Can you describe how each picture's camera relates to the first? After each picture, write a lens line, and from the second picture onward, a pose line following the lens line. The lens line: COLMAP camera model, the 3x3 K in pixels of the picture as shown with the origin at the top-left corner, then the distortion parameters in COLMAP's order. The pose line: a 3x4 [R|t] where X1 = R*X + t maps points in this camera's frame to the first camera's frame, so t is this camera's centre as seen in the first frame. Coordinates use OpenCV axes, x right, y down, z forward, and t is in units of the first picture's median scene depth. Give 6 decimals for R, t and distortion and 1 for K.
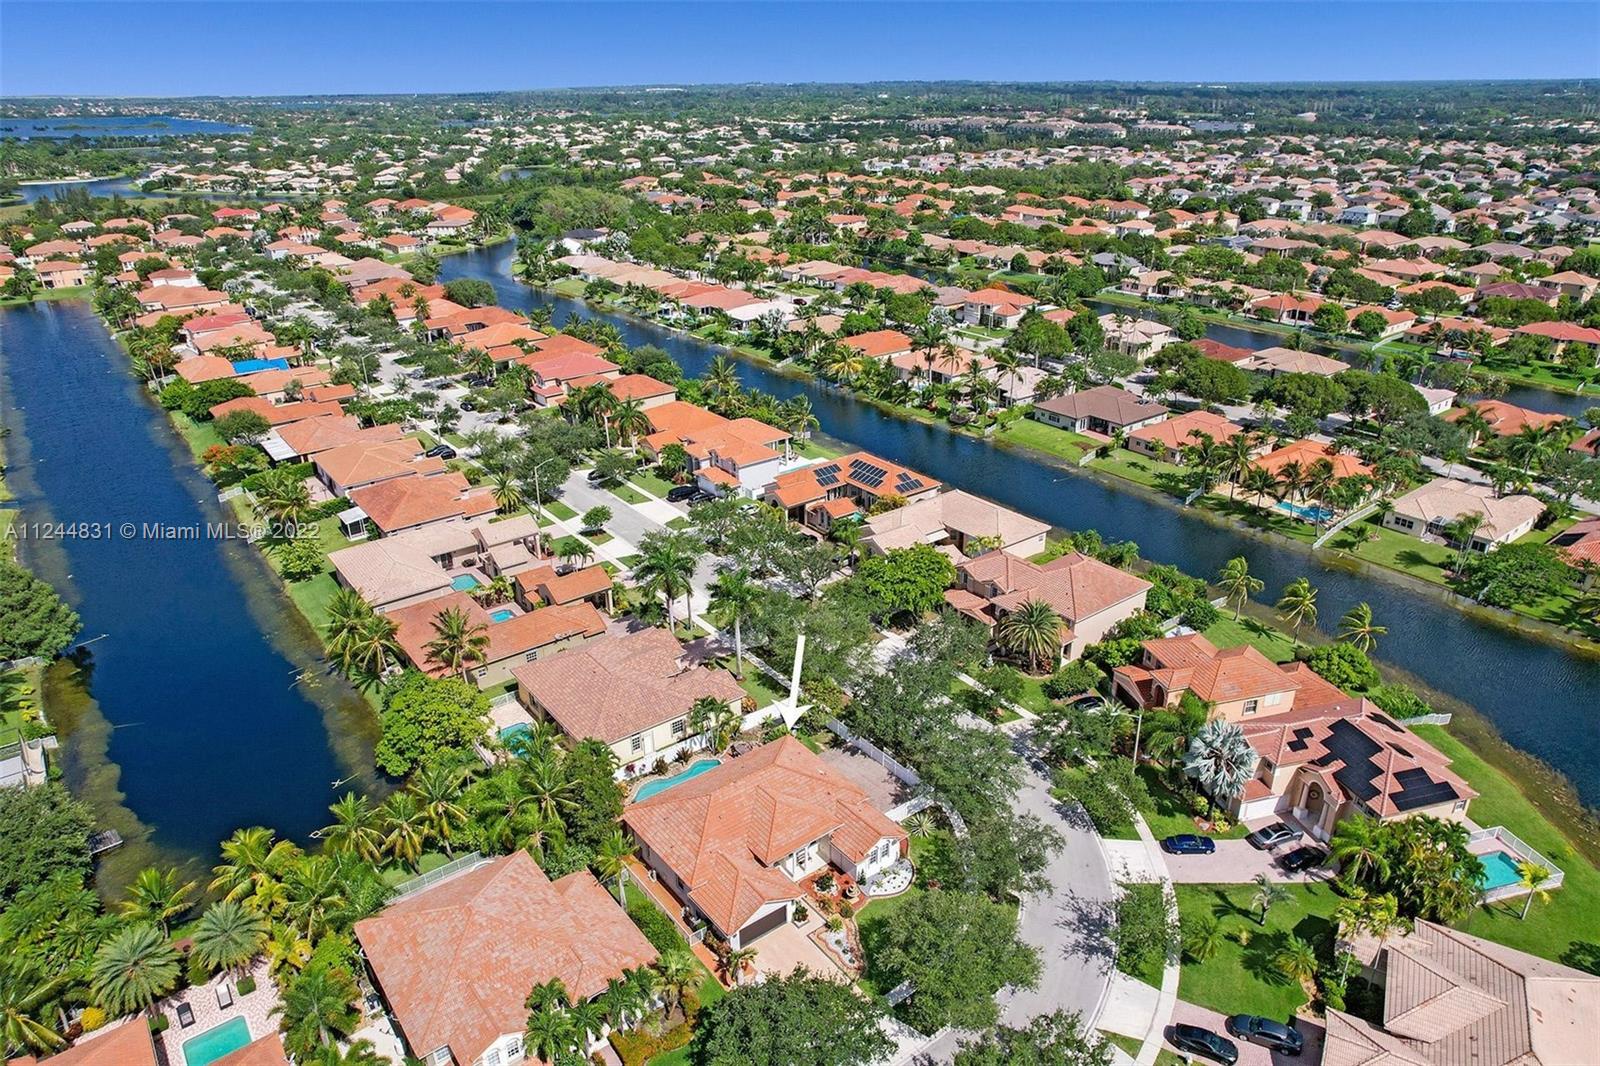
lens RADIAL K [[1001.8, 0, 801.1], [0, 1001.8, 576.7], [0, 0, 1]] dist [-0.035878, 0.001012]
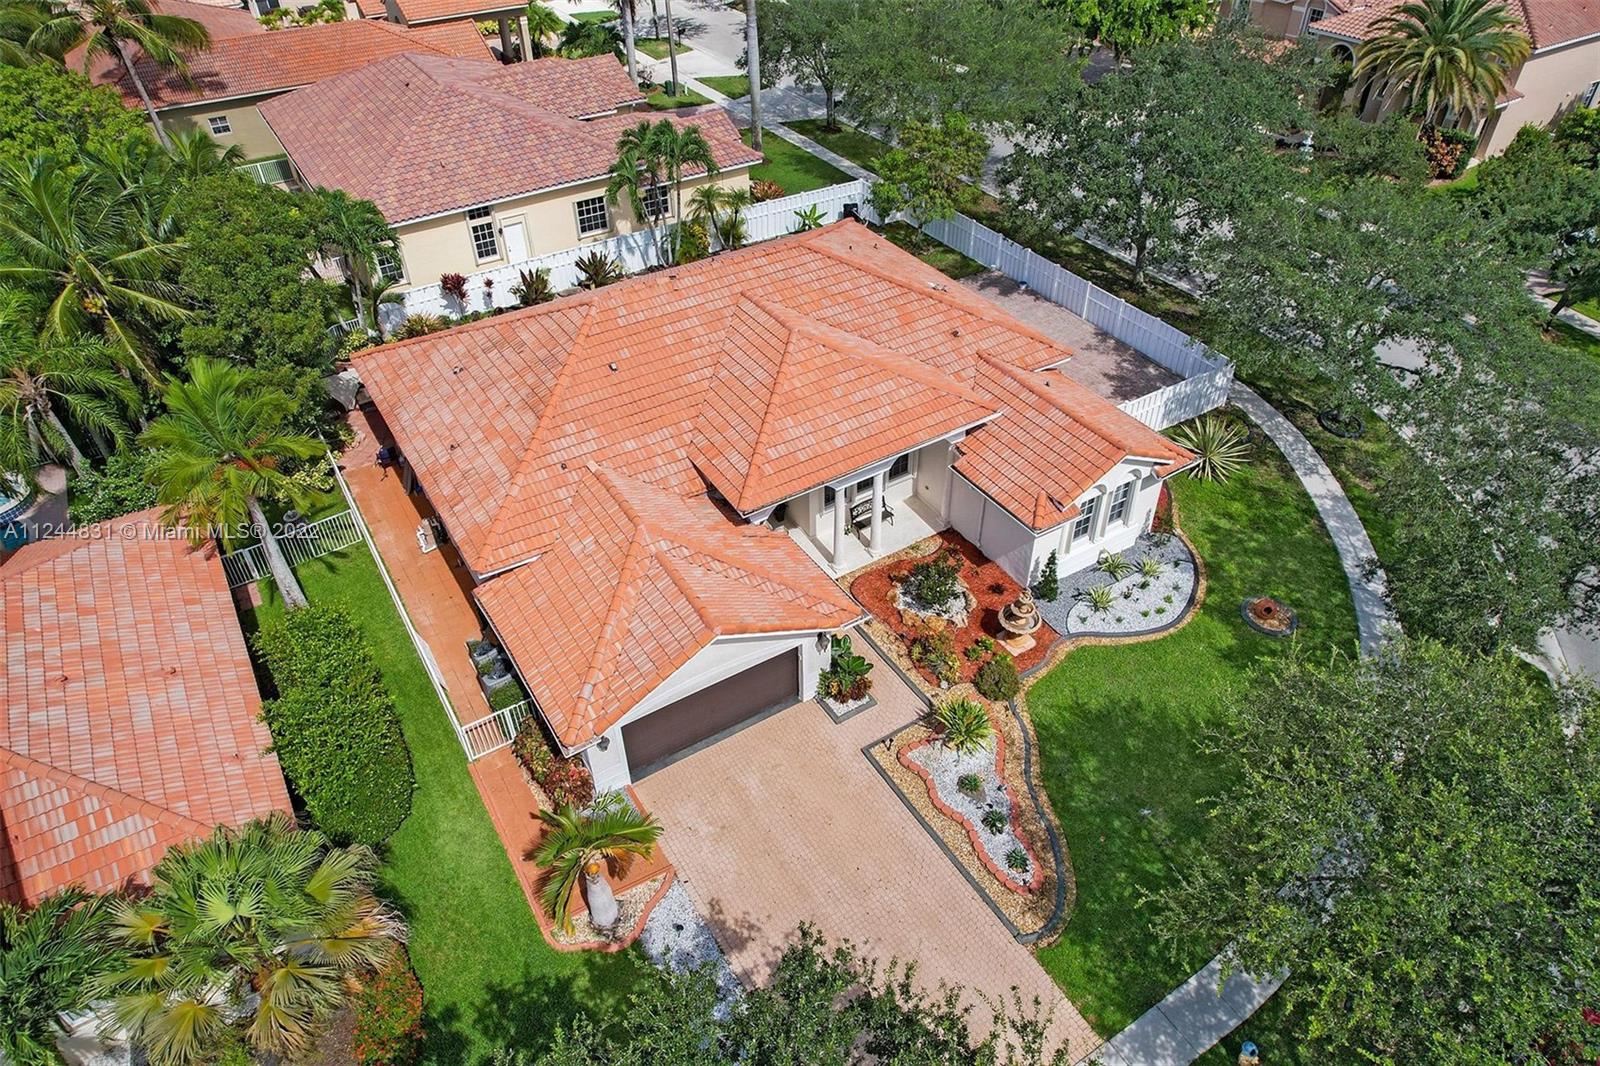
lens RADIAL K [[1001.8, 0, 801.1], [0, 1001.8, 576.7], [0, 0, 1]] dist [-0.035878, 0.001012]
pose [[0.995581, 0.061484, -0.070975, 0.004430], [-0.039038, 0.958423, 0.282668, 0.181824], [0.085404, -0.278648, 0.956588, 0.584218]]
